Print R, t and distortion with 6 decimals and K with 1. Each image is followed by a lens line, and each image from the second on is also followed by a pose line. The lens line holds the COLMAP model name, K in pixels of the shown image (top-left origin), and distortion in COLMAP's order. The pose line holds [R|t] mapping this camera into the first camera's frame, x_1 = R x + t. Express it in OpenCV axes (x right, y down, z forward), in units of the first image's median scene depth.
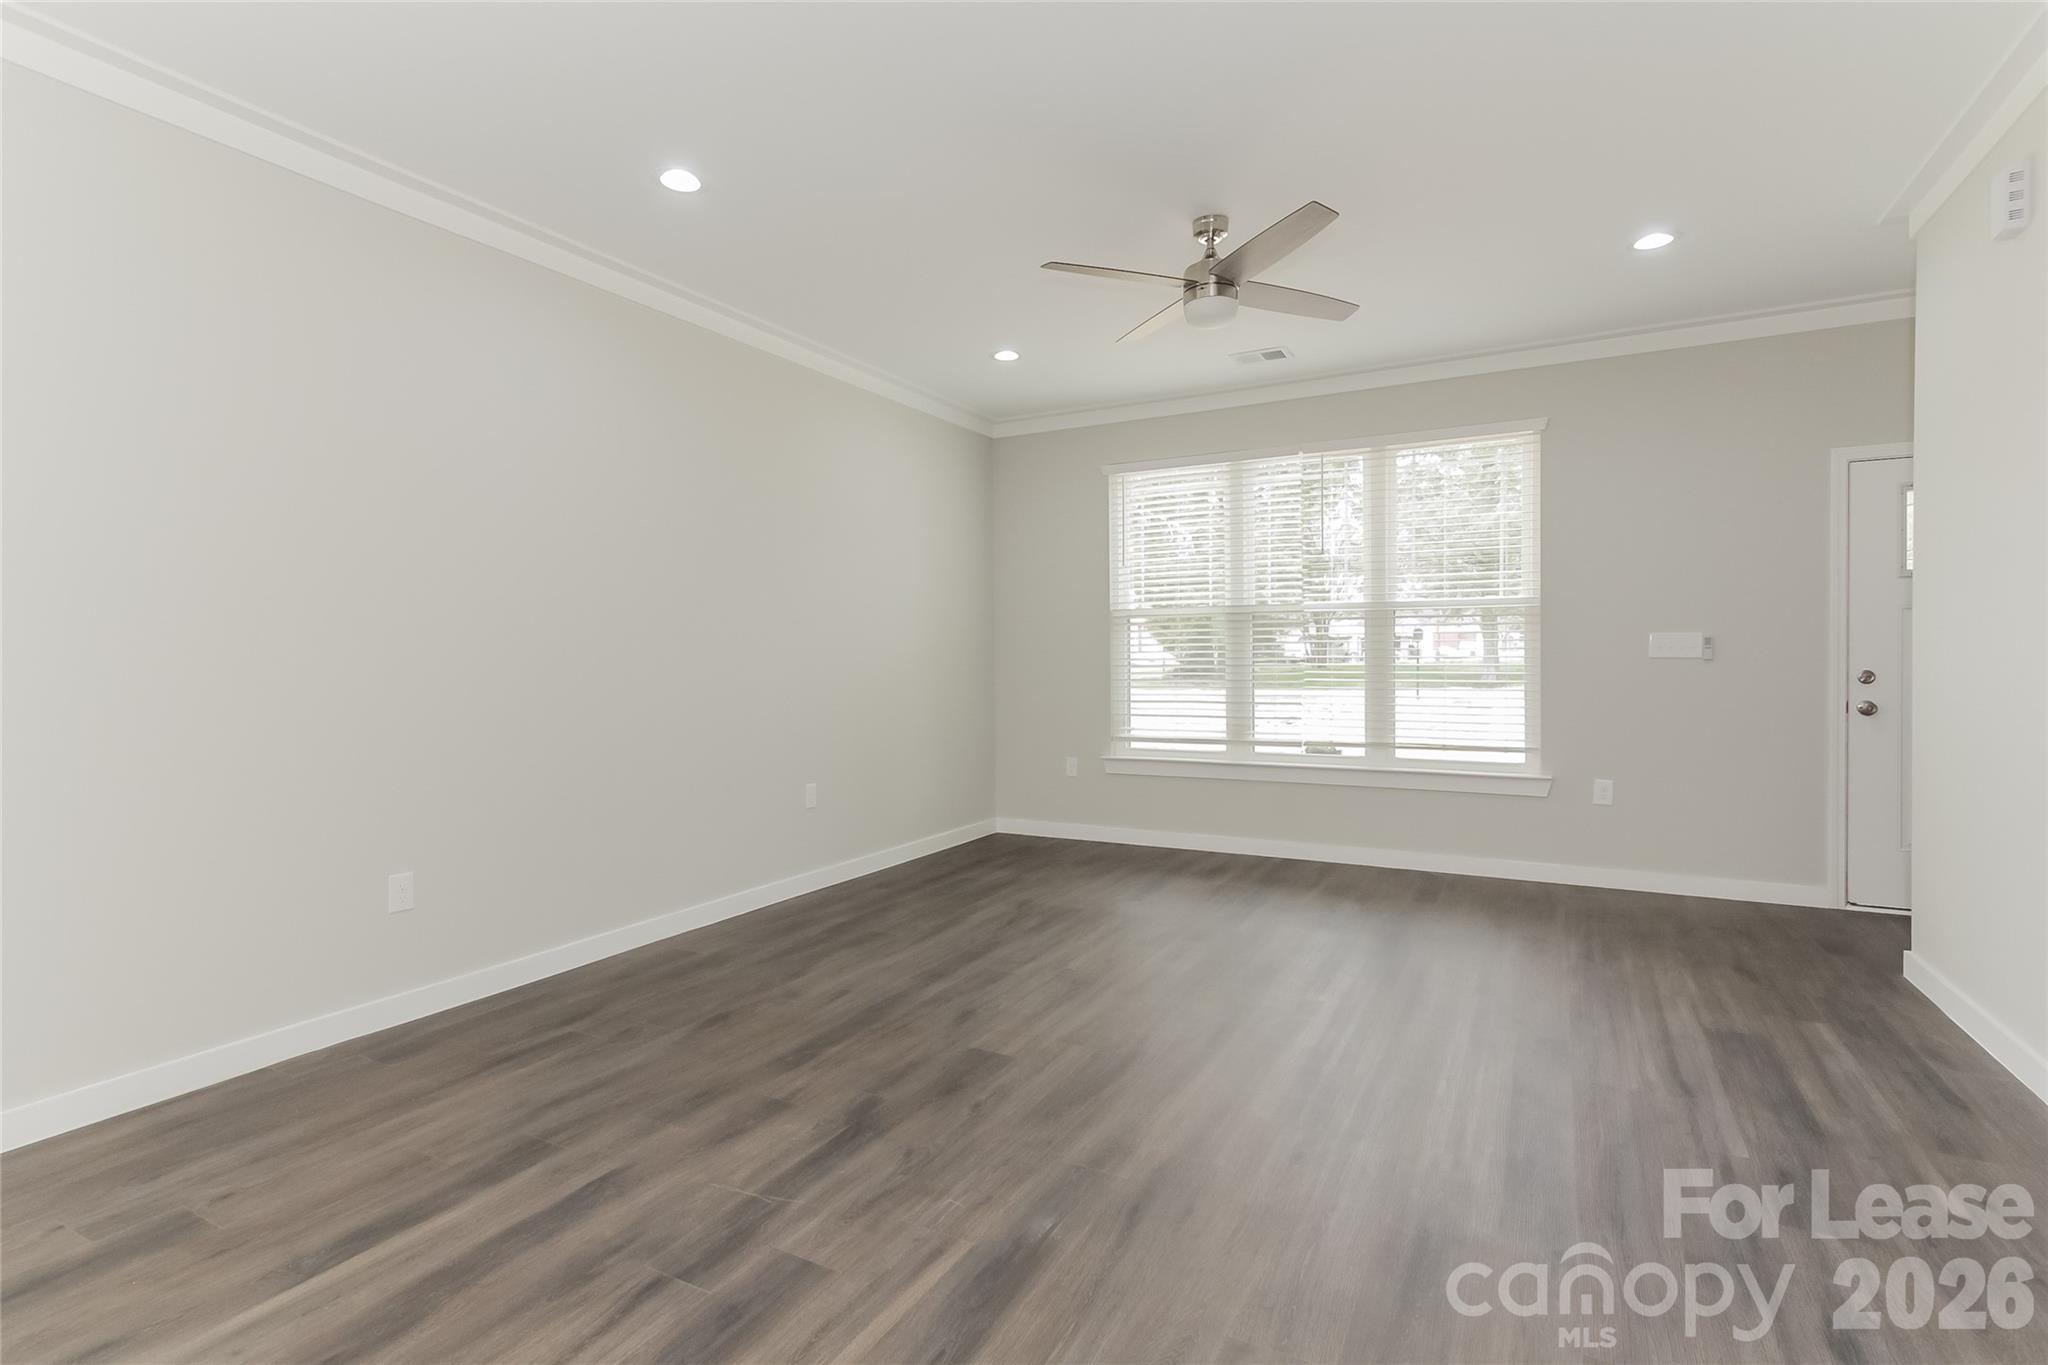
lens RADIAL K [[974.6, 0, 1064.1], [0, 974.6, 657.9], [0, 0, 1]] dist [0.012756, 0.001061]
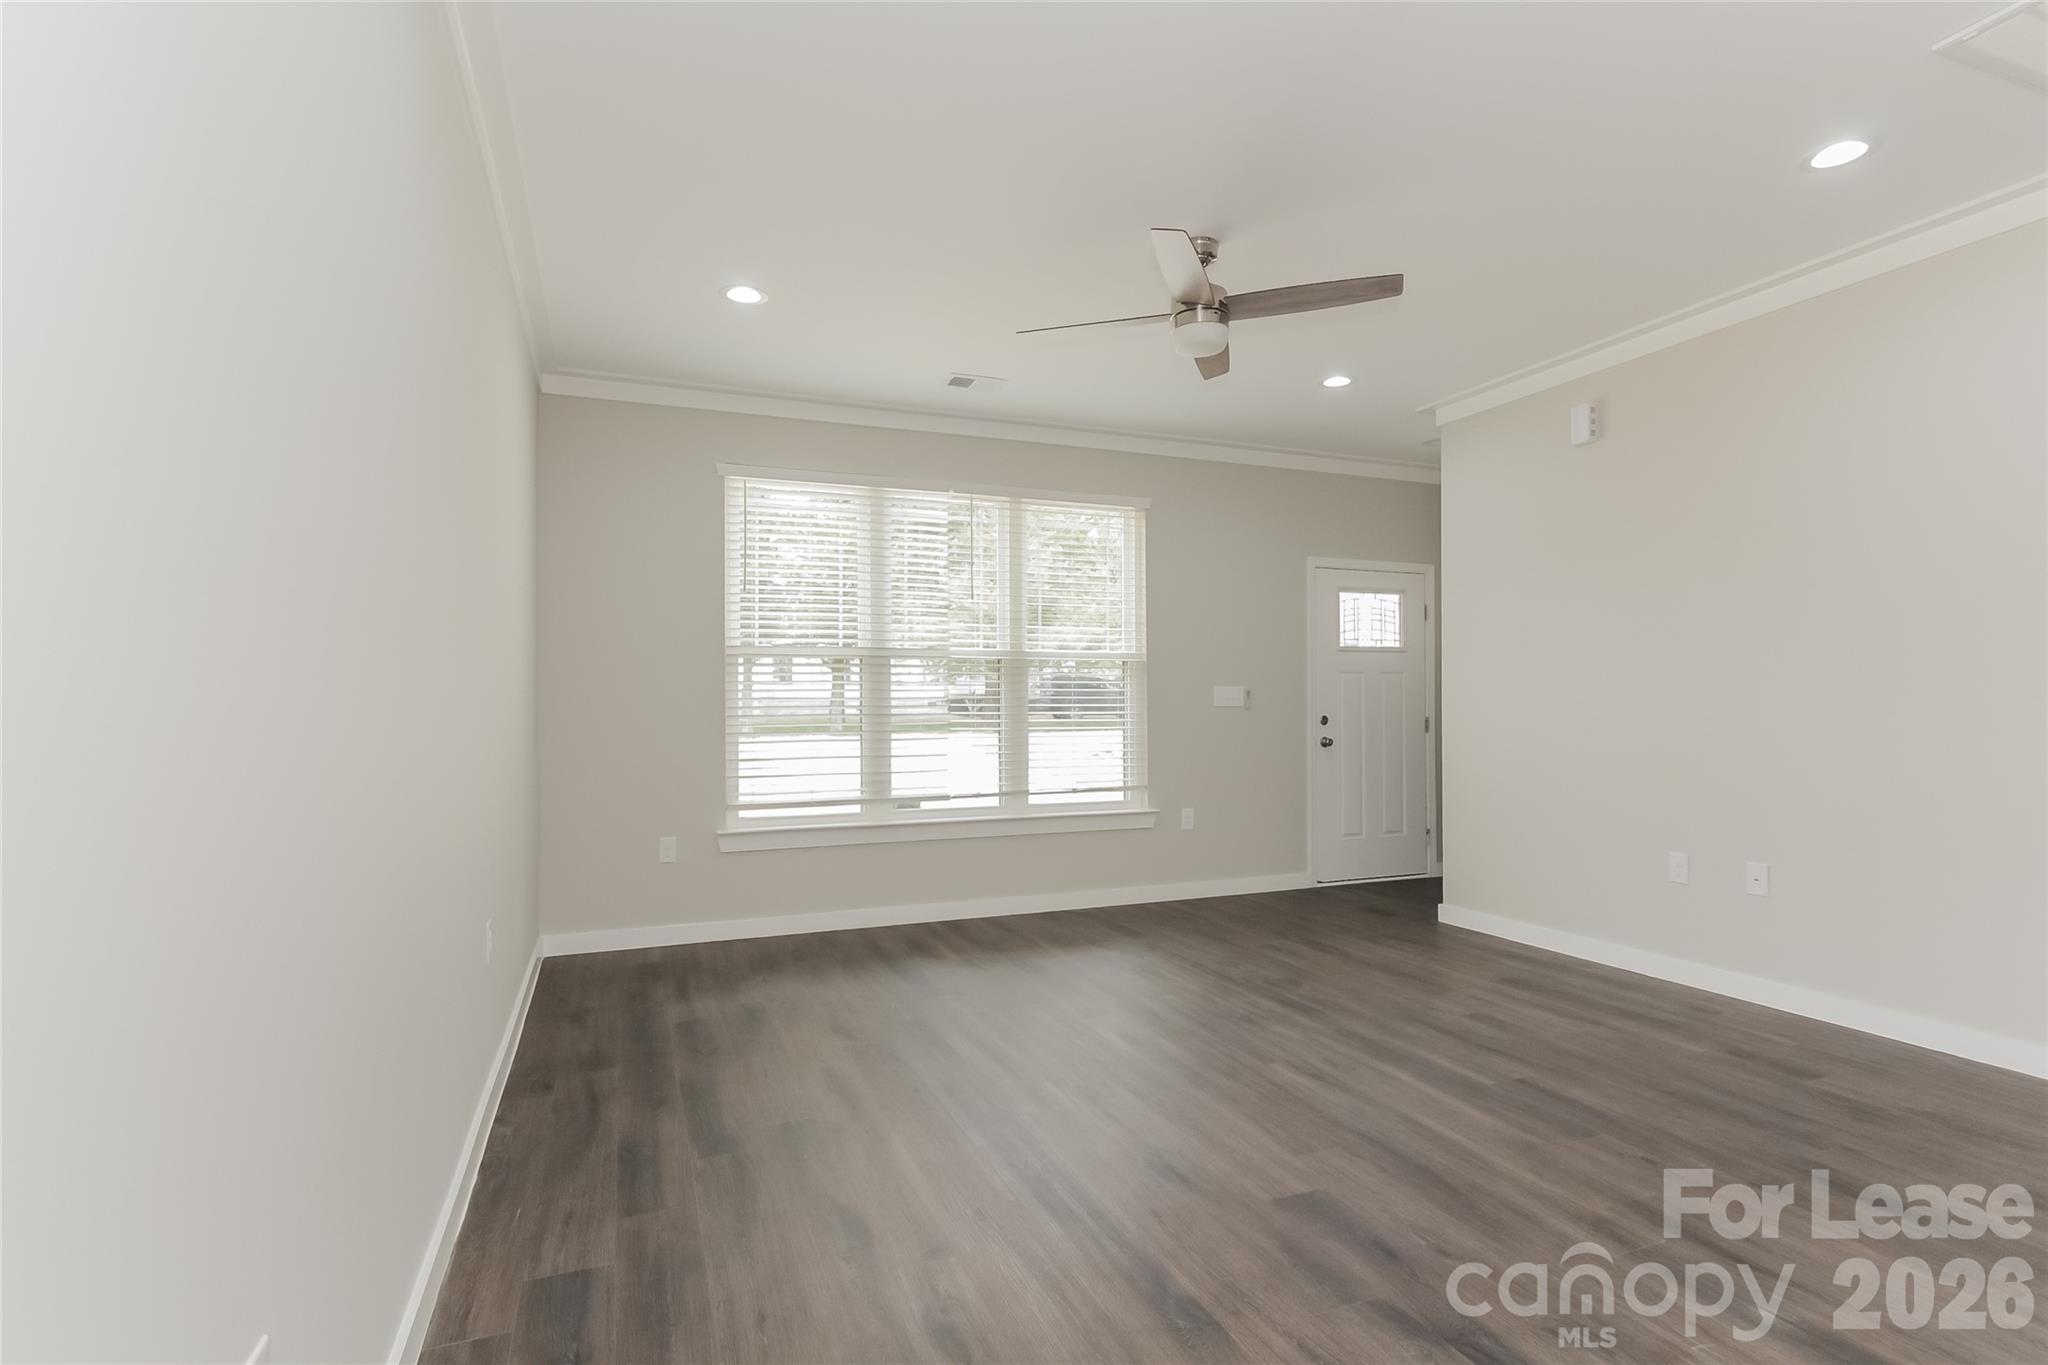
lens RADIAL K [[974.6, 0, 1027.2], [0, 974.6, 693.5], [0, 0, 1]] dist [0.012756, 0.001061]
pose [[0.656412, 0.010727, 0.754326, -0.418117], [-0.000640, 0.999906, -0.013662, 0.000401], [-0.754402, 0.008485, 0.656358, 0.318489]]
